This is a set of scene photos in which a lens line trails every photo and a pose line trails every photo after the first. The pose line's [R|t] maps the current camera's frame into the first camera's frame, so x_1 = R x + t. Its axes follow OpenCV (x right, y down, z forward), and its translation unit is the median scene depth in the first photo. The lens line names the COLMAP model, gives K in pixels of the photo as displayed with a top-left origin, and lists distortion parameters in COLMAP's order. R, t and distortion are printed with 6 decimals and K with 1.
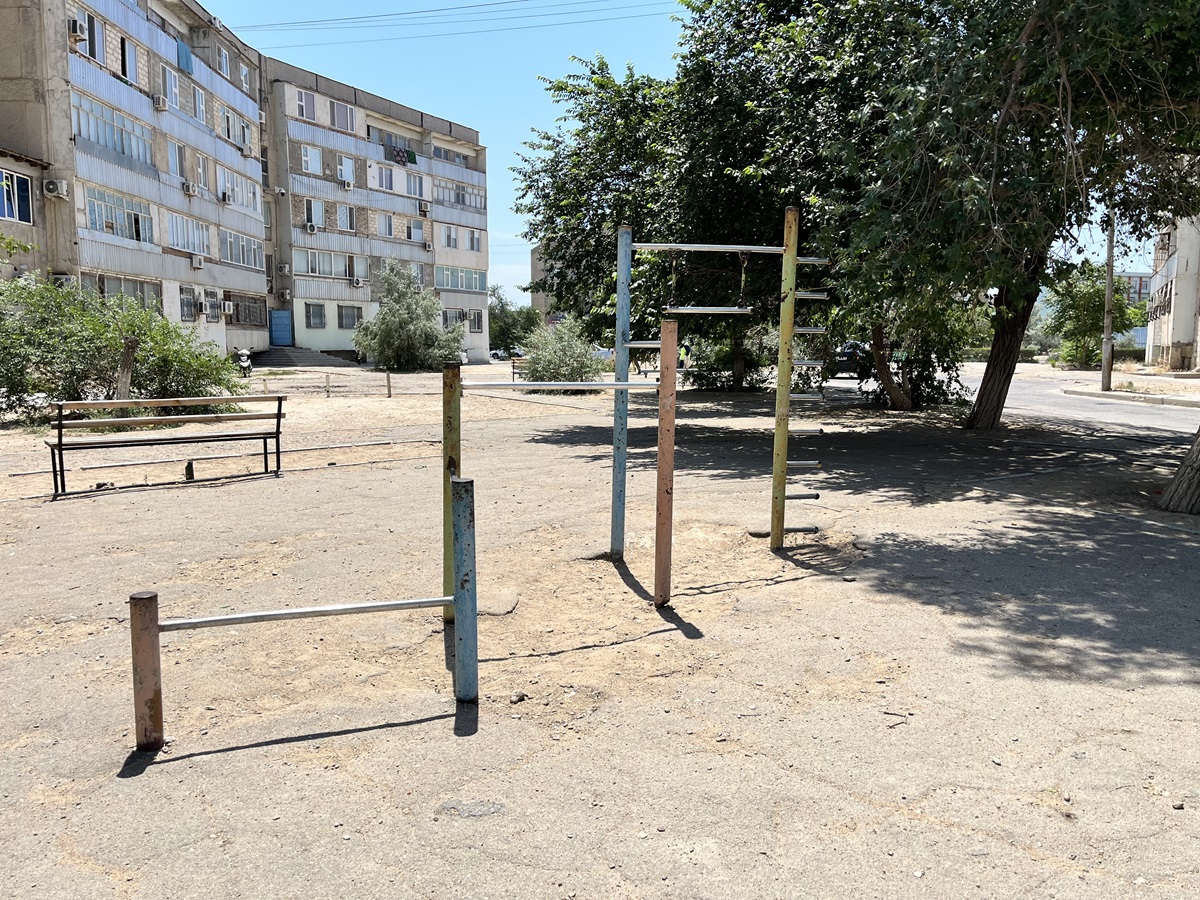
lens RADIAL K [[900.5, 0, 601.1], [0, 900.5, 451.0], [0, 0, 1]] dist [0.005632, -0.020331]
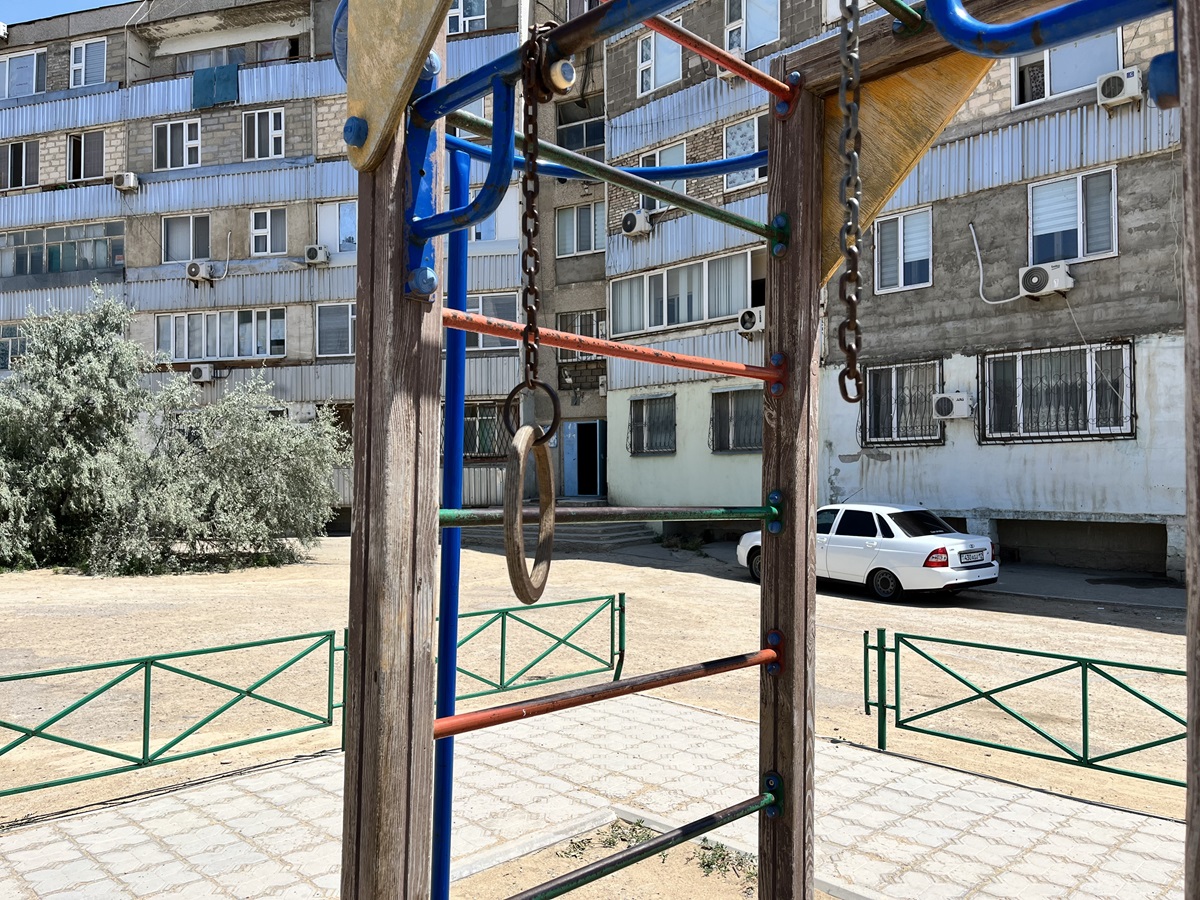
lens RADIAL K [[900.5, 0, 600.3], [0, 900.5, 456.6], [0, 0, 1]] dist [0.005632, -0.020331]
pose [[0.939484, -0.015823, -0.342227, -0.246409], [-0.038653, 0.987659, -0.151775, -0.090625], [0.340405, 0.155819, 0.927278, 0.756376]]
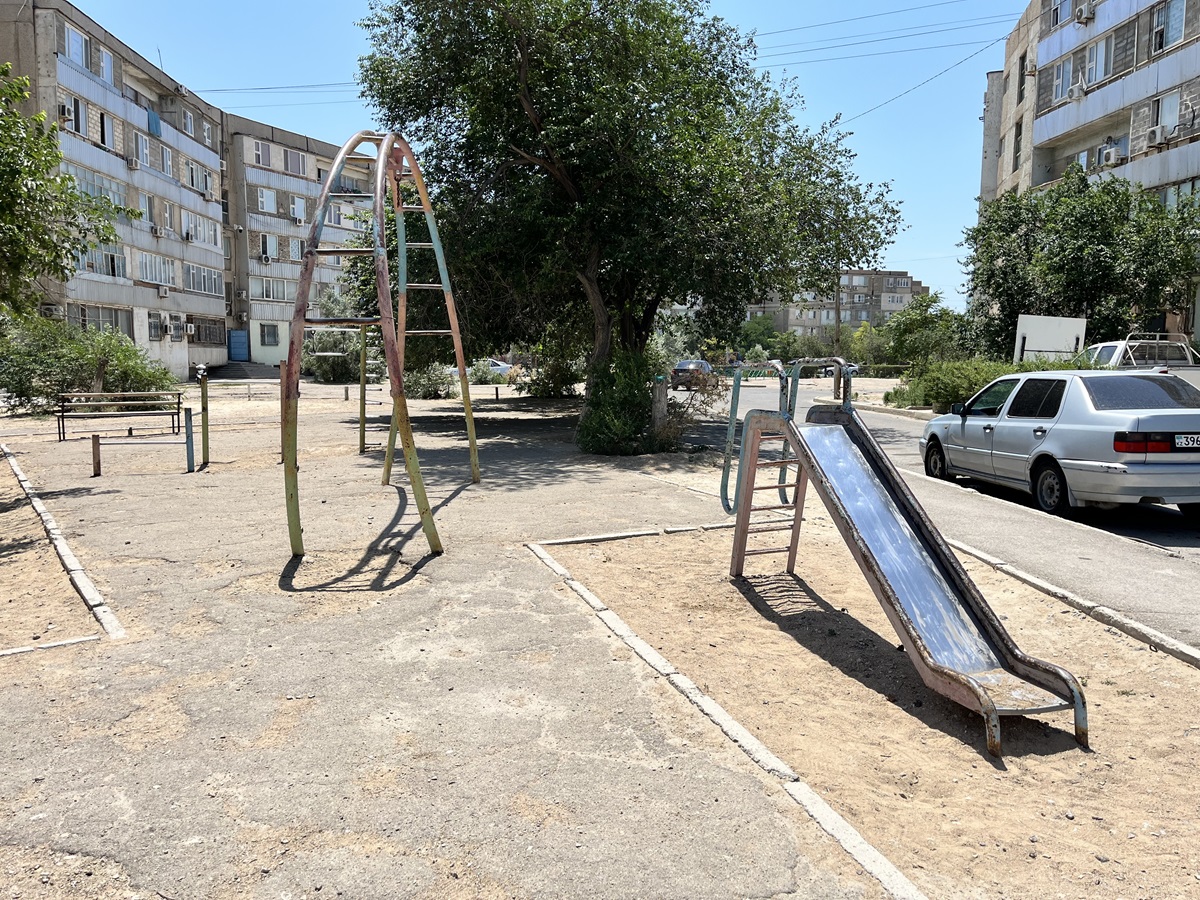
lens RADIAL K [[900.5, 0, 599.8], [0, 900.5, 449.2], [0, 0, 1]] dist [0.005632, -0.020331]
pose [[0.999861, 0.000802, 0.016624, 0.107473], [-0.000518, 0.999855, -0.017050, 0.019603], [-0.016635, 0.017039, 0.999716, -0.195872]]
